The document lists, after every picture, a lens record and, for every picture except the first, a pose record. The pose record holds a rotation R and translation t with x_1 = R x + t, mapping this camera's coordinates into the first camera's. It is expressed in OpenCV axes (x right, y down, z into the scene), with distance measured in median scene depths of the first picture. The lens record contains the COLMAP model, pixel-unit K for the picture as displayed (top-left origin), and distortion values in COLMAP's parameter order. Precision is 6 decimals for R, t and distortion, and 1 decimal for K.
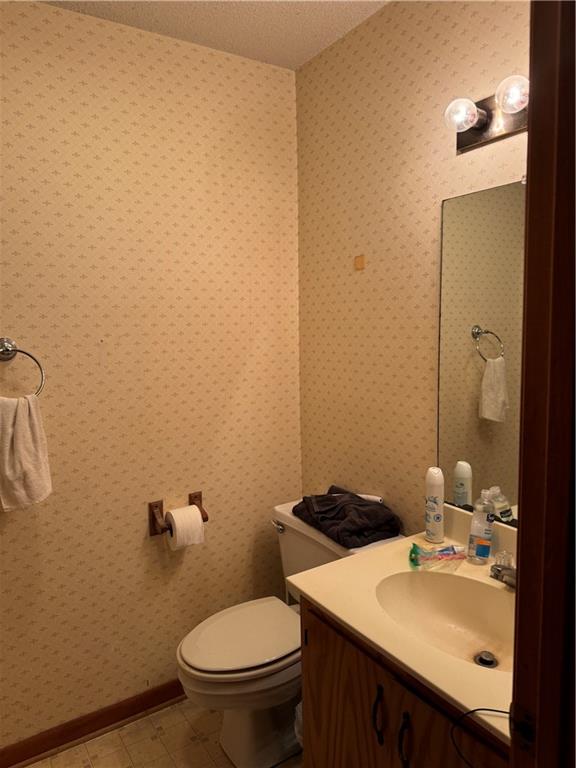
lens RADIAL K [[530.6, 0, 288.0], [0, 530.6, 384.0], [0, 0, 1]] dist [-0.048635, -0.000981]
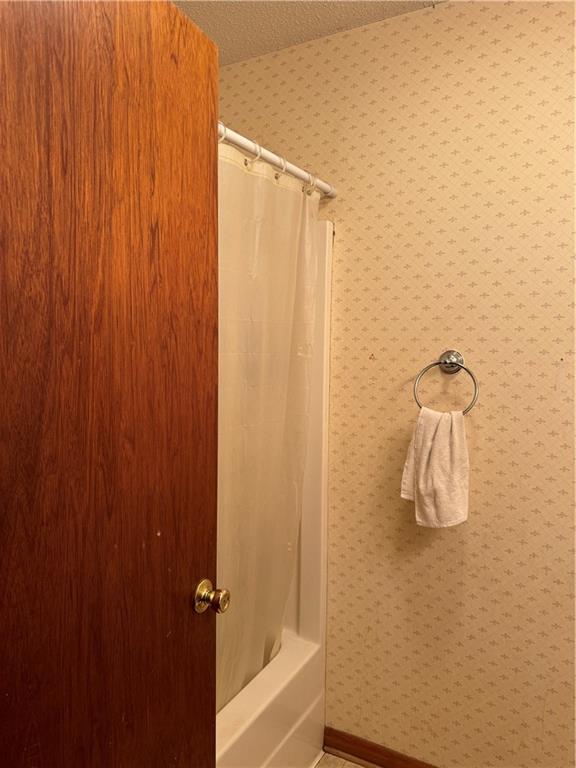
lens RADIAL K [[530.6, 0, 288.0], [0, 530.6, 384.0], [0, 0, 1]] dist [-0.048635, -0.000981]
pose [[0.395897, 0.084217, -0.914425, 0.250698], [-0.123118, 0.991663, 0.038027, -0.026703], [0.910004, 0.097528, 0.402965, 0.343614]]
